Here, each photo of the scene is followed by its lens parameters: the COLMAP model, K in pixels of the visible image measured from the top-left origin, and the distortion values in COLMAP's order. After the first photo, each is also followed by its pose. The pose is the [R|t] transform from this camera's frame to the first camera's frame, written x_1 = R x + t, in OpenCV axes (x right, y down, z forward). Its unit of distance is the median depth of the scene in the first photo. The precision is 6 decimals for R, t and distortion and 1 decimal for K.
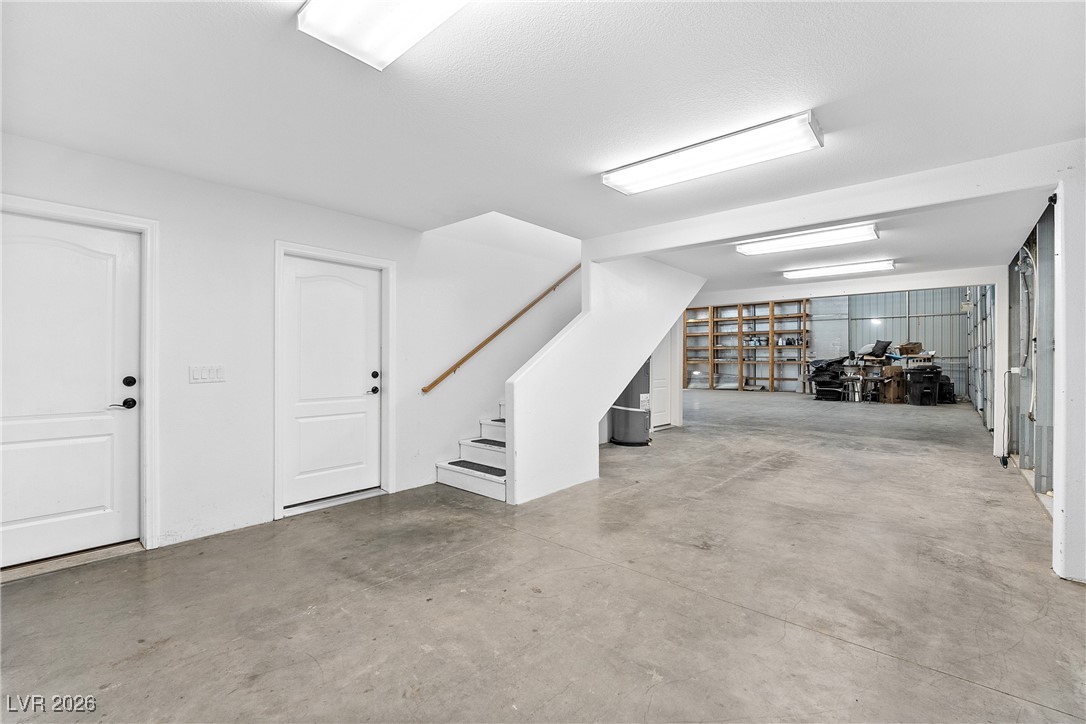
lens RADIAL K [[467.3, 0, 540.6], [0, 467.3, 360.2], [0, 0, 1]] dist [0.001392, 0.000979]
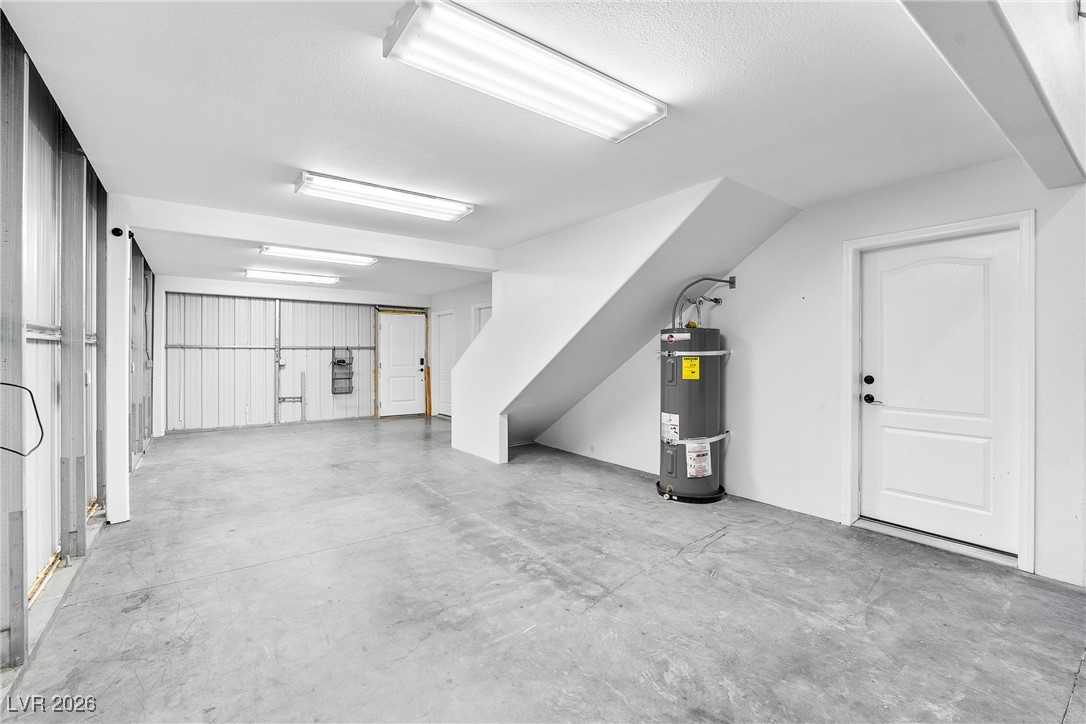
lens RADIAL K [[467.3, 0, 540.7], [0, 467.3, 358.8], [0, 0, 1]] dist [0.001392, 0.000979]
pose [[-0.216458, -0.000599, -0.976292, 1.441539], [-0.006815, 0.999976, 0.000897, -0.000158], [0.976268, 0.006847, -0.216457, 1.631473]]
